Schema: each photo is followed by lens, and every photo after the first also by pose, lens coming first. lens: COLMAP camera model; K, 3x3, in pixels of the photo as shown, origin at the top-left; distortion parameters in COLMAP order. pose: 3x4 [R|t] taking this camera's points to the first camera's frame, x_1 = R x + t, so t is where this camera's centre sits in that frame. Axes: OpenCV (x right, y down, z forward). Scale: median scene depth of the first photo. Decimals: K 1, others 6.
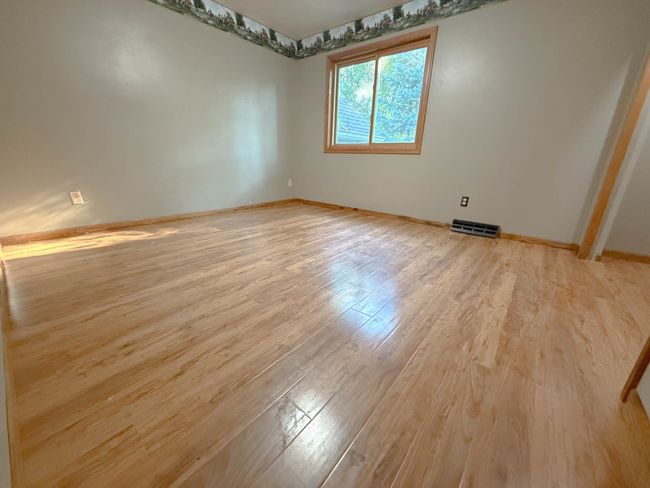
lens RADIAL K [[259.6, 0, 322.2], [0, 259.6, 242.7], [0, 0, 1]] dist [0.000245, -0.000301]
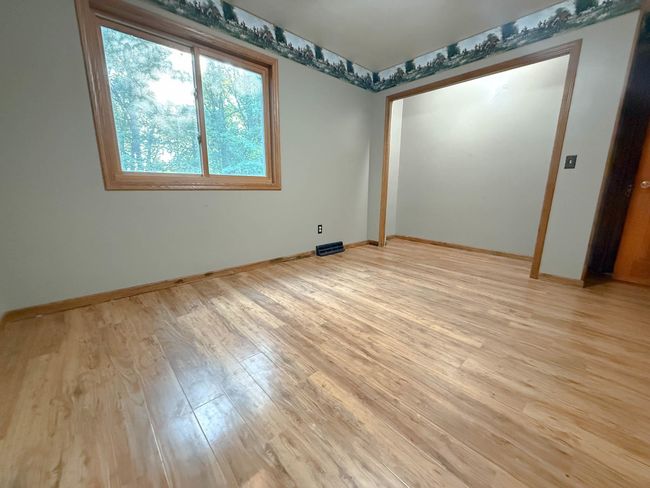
lens RADIAL K [[259.6, 0, 323.5], [0, 259.6, 243.8], [0, 0, 1]] dist [0.000245, -0.000301]
pose [[0.148245, -0.235679, 0.960458, -0.614092], [0.303807, 0.935079, 0.182559, -0.328578], [-0.941129, 0.264730, 0.210222, 0.826578]]
